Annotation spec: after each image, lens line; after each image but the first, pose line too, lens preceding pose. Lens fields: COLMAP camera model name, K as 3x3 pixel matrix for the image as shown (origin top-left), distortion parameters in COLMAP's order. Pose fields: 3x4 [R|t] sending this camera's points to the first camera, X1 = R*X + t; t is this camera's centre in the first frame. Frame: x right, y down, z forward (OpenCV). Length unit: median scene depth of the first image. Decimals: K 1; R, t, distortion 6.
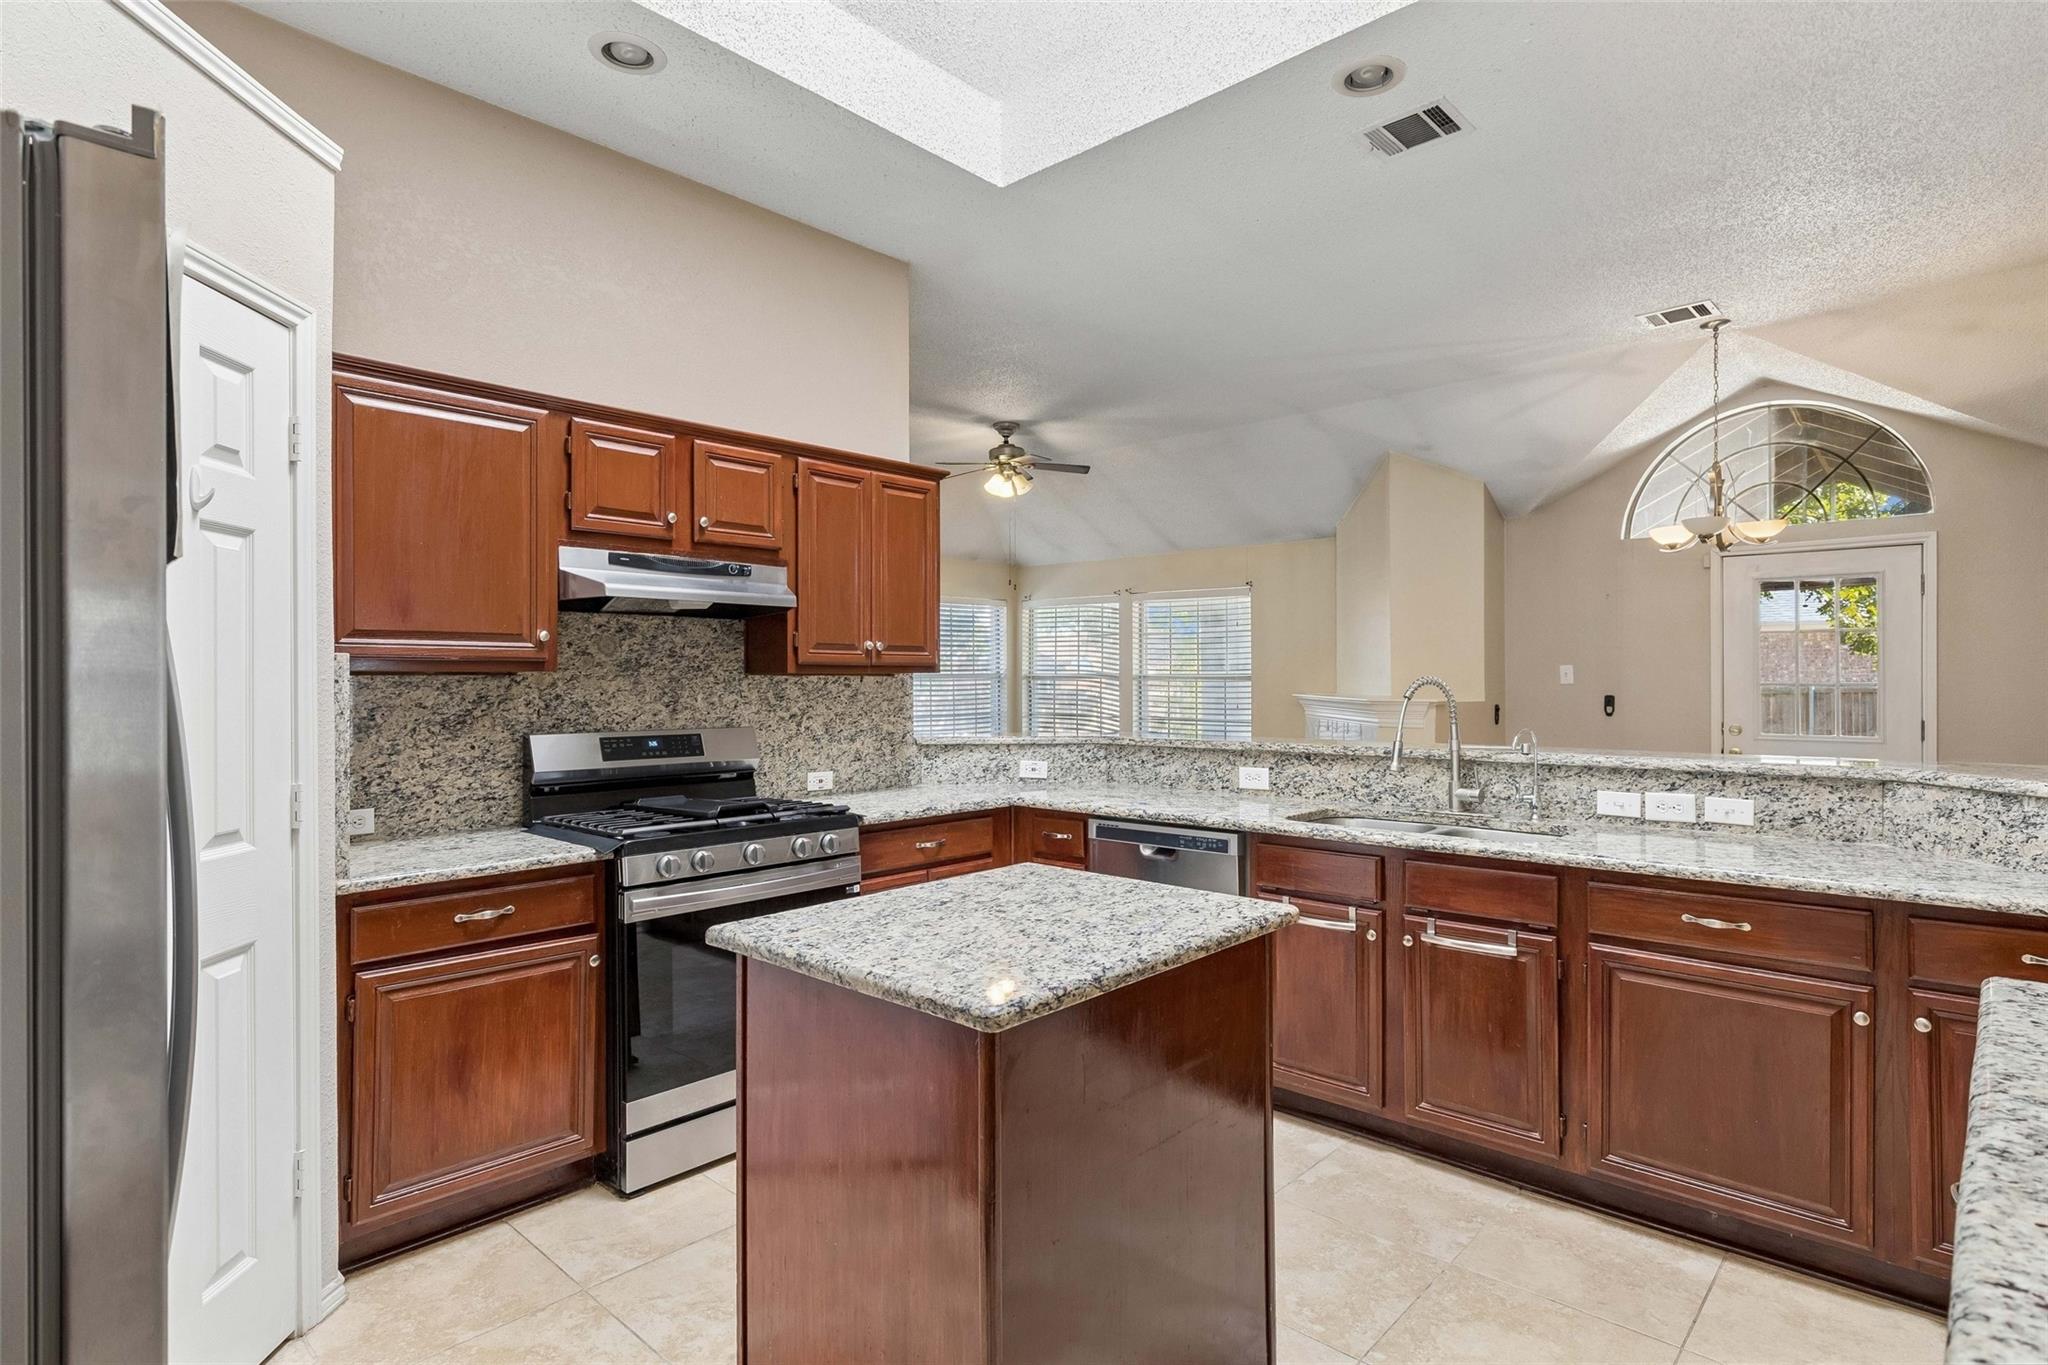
lens RADIAL K [[1057.7, 0, 1022.8], [0, 1057.7, 675.9], [0, 0, 1]] dist [0.004892, -0.000427]
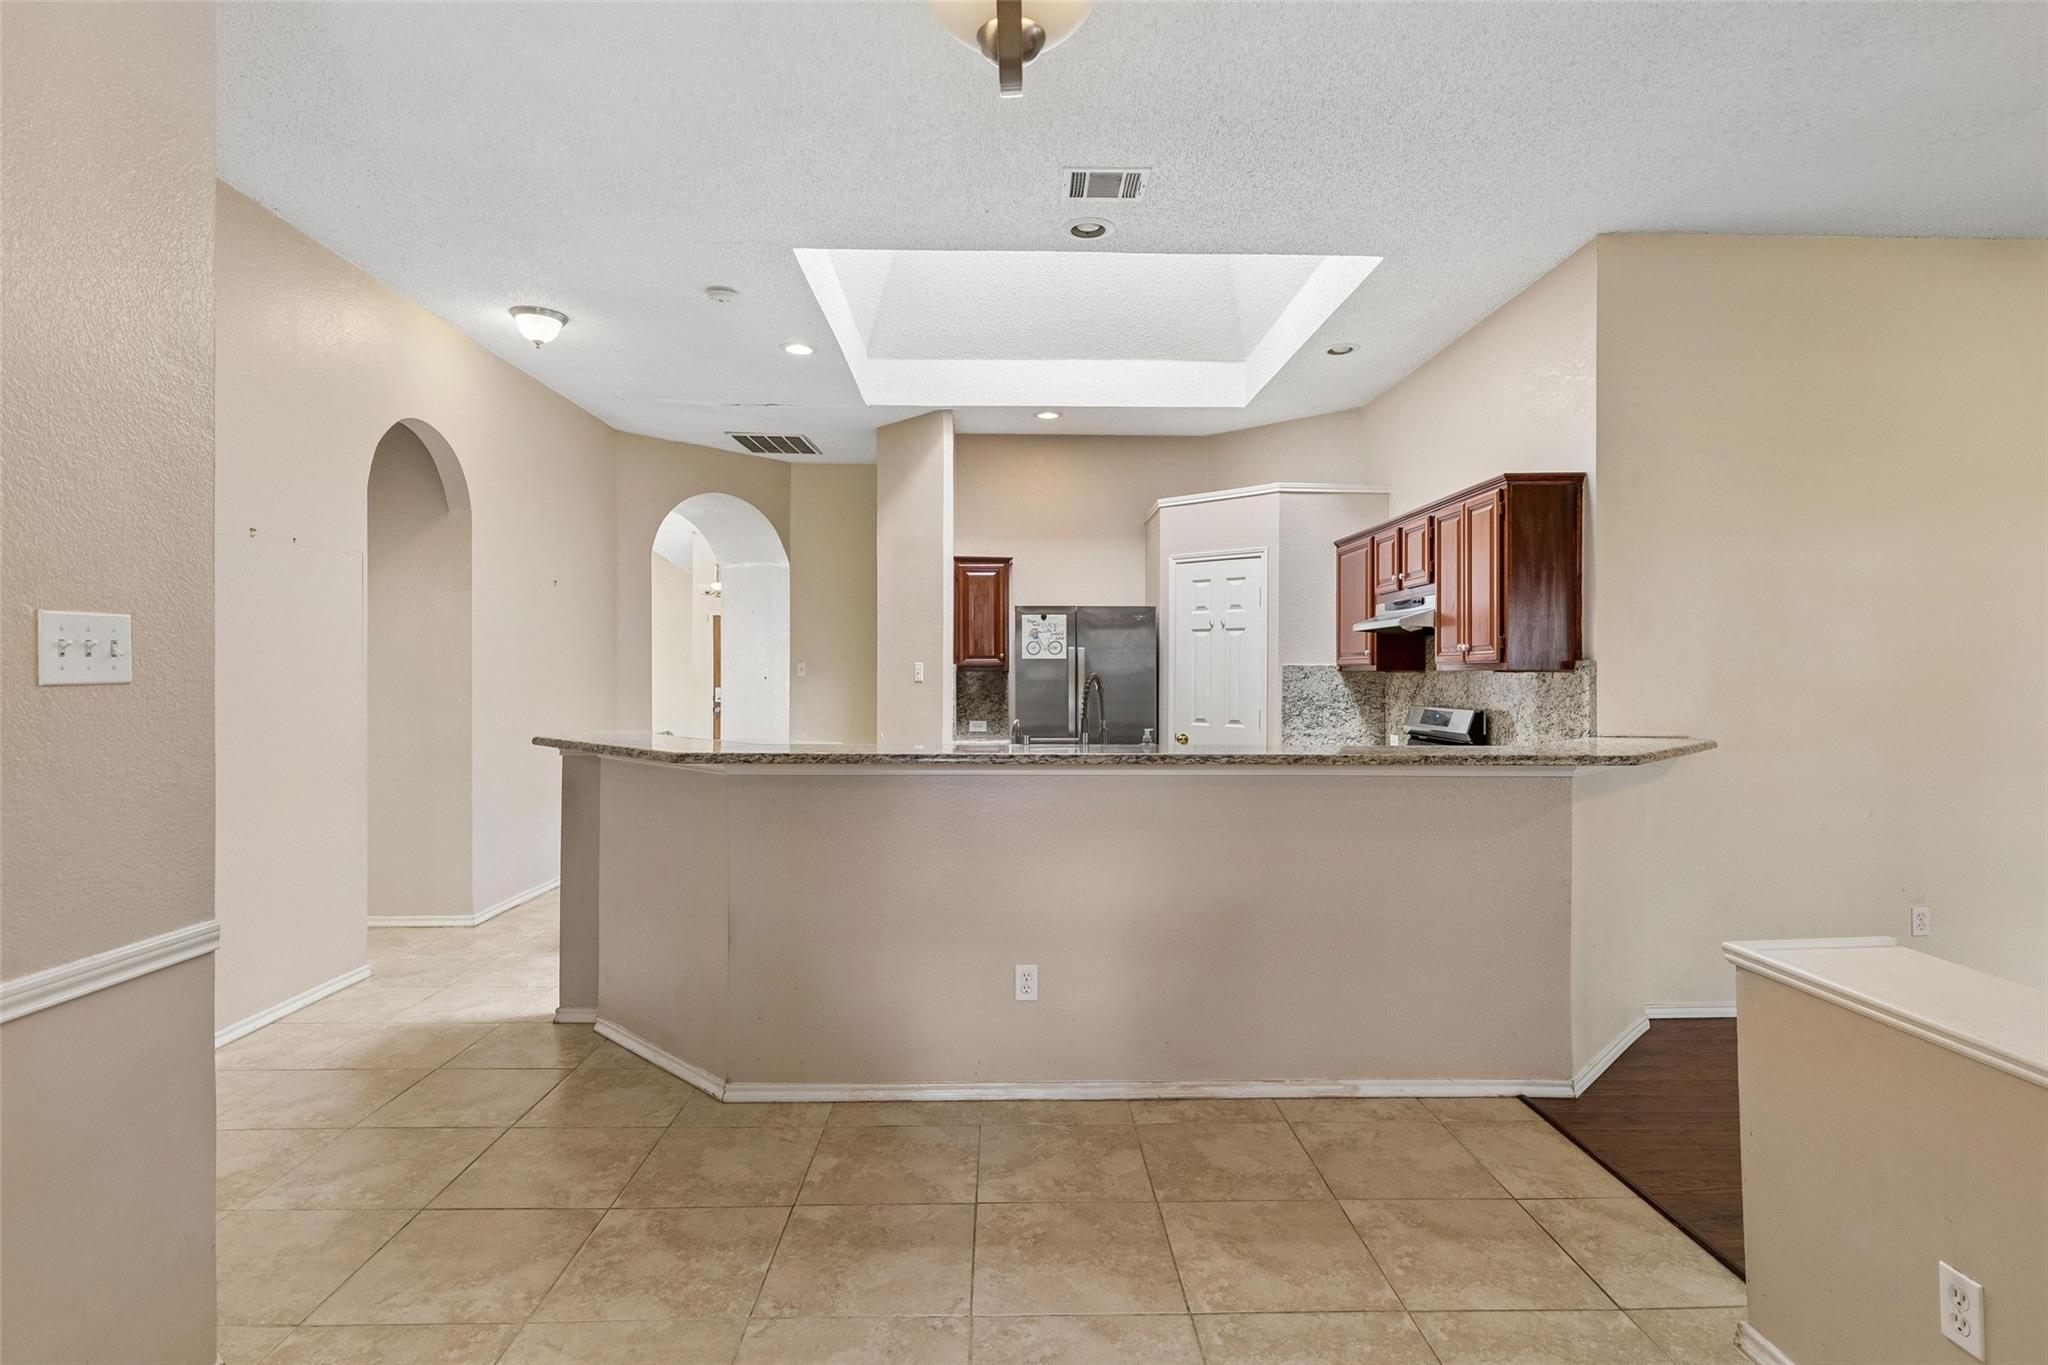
lens RADIAL K [[1057.7, 0, 1040.9], [0, 1057.7, 674.1], [0, 0, 1]] dist [0.004892, -0.000427]
pose [[-0.711756, 0.002767, -0.702422, 1.145897], [0.003805, 0.999993, 0.000083, -0.000361], [0.702417, -0.002614, -0.711761, 1.665362]]
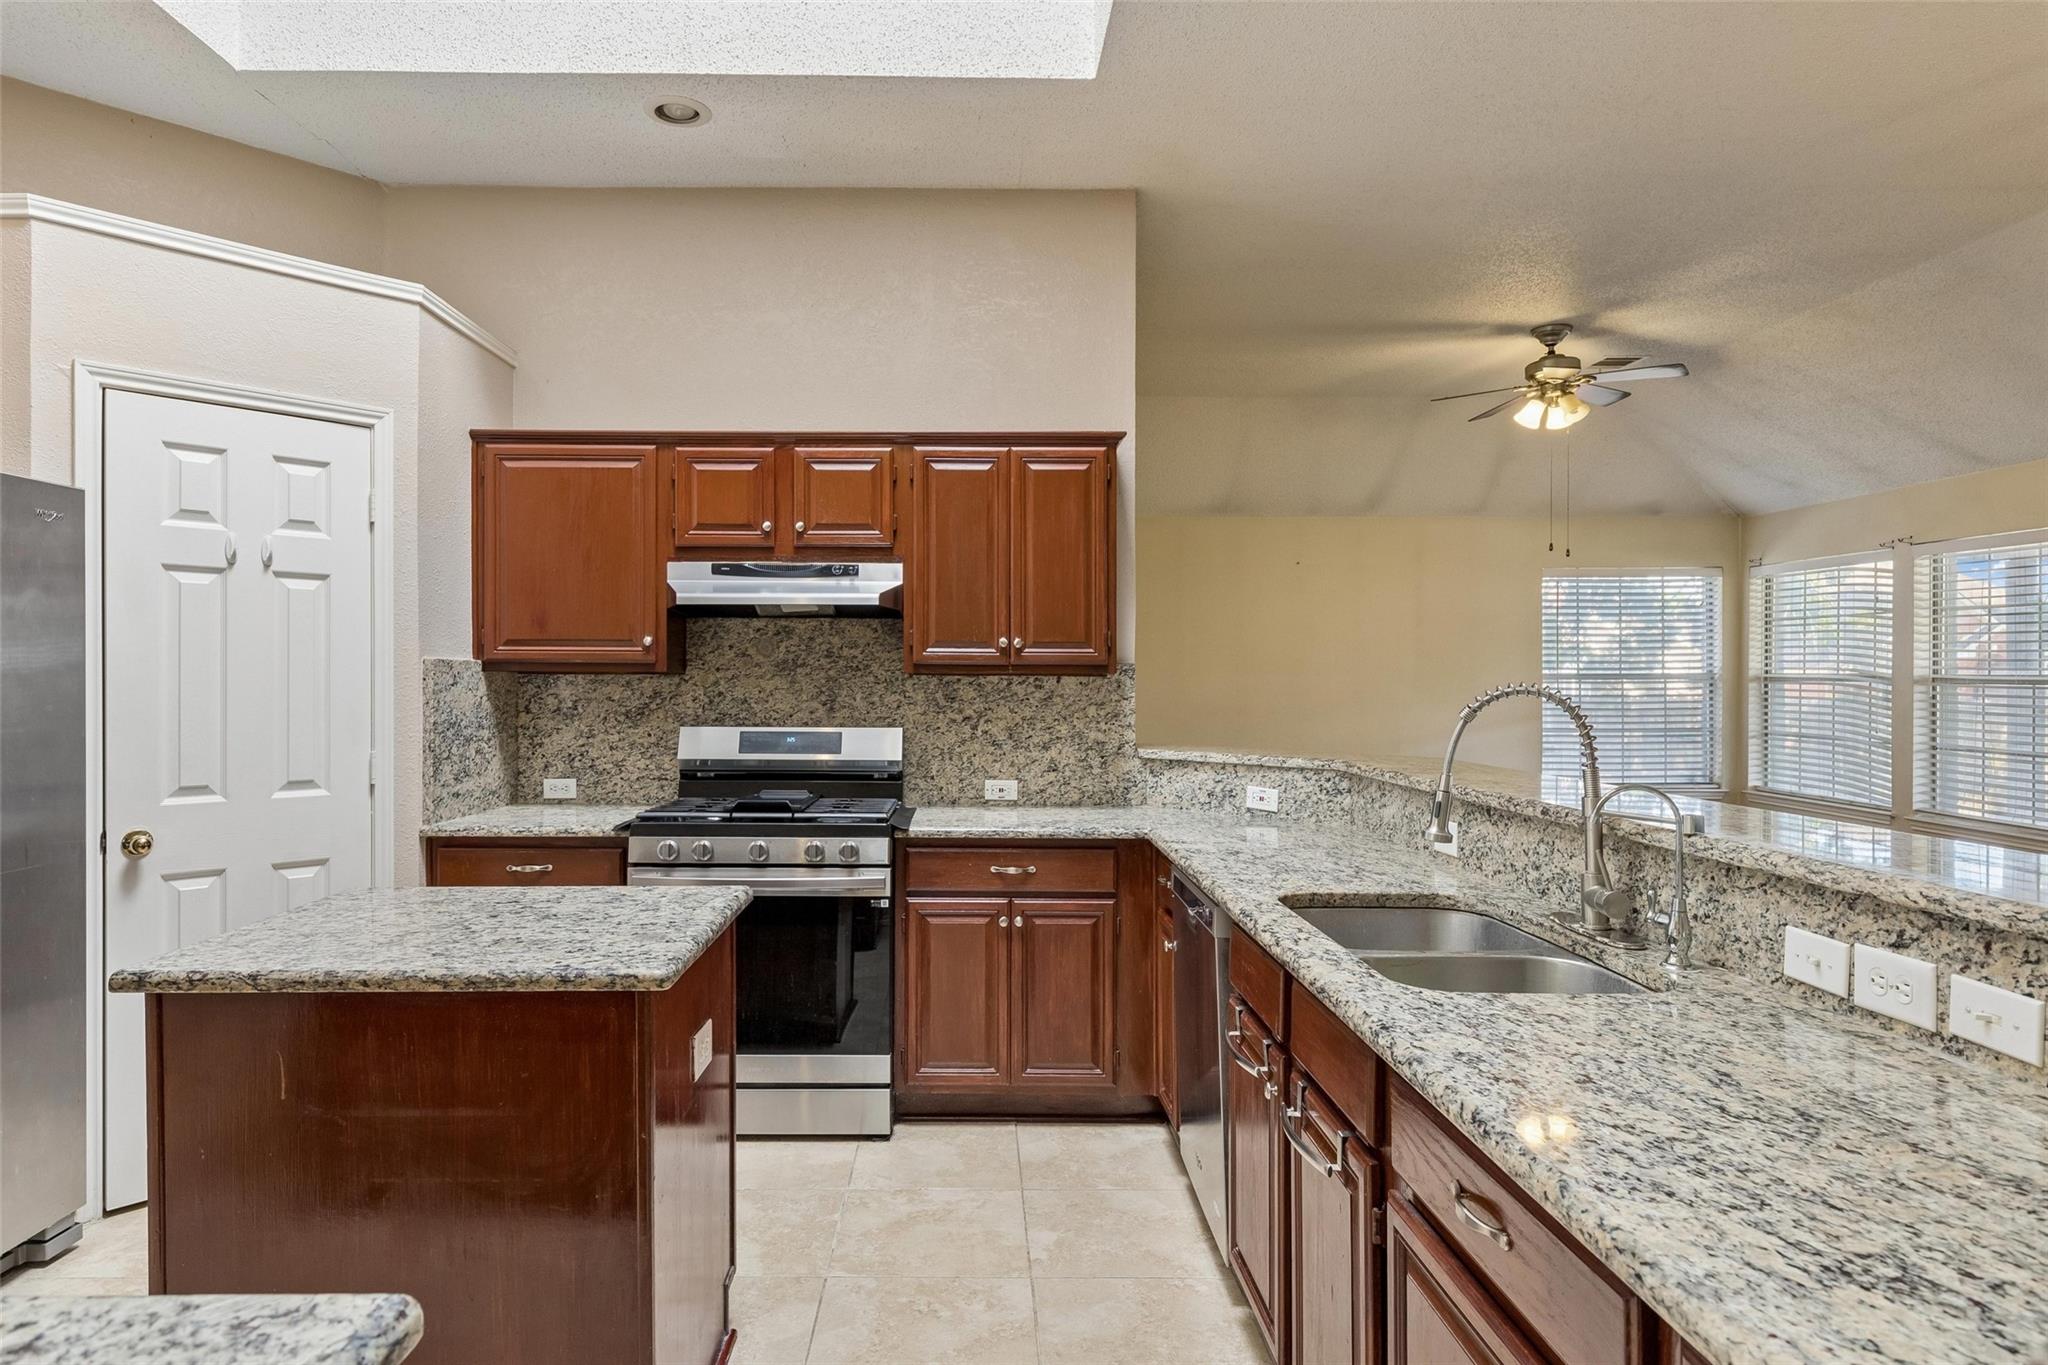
lens RADIAL K [[1146.0, 0, 921.7], [0, 1146.0, 680.3], [0, 0, 1]] dist [0.007199, -0.000981]
pose [[0.671689, 0.006801, -0.740802, 0.576777], [-0.002763, 0.999974, 0.006675, -0.003212], [0.740828, -0.002437, 0.671690, 0.320961]]
